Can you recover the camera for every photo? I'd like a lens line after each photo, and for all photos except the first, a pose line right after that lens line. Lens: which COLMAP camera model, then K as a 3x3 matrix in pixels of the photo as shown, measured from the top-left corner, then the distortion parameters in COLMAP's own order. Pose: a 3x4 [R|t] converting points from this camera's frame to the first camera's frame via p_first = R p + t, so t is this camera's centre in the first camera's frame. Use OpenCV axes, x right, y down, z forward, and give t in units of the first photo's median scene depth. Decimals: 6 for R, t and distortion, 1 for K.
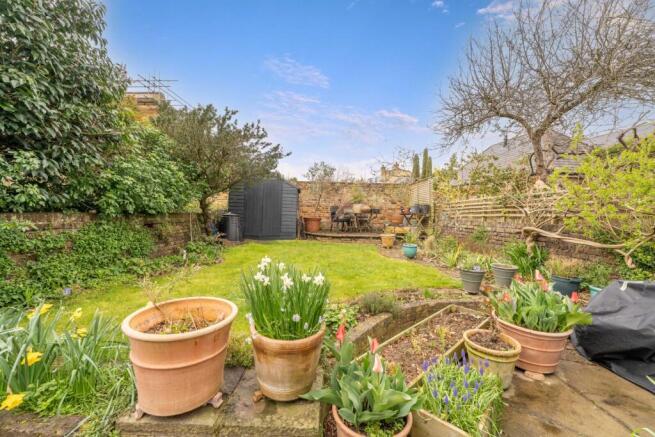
lens RADIAL K [[269.5, 0, 327.6], [0, 269.5, 217.8], [0, 0, 1]] dist [0.001491, -0.000208]
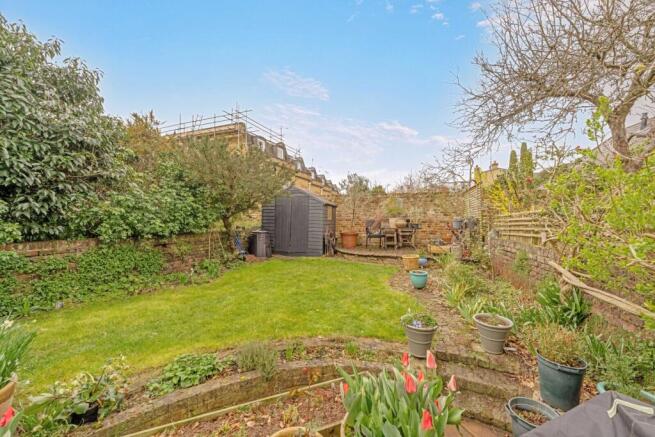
lens RADIAL K [[269.5, 0, 323.3], [0, 269.5, 218.2], [0, 0, 1]] dist [0.001491, -0.000208]
pose [[0.936918, -0.020036, -0.348974, 0.244190], [0.010097, 0.999491, -0.030275, -0.029978], [0.349403, 0.024841, 0.936643, 0.101156]]
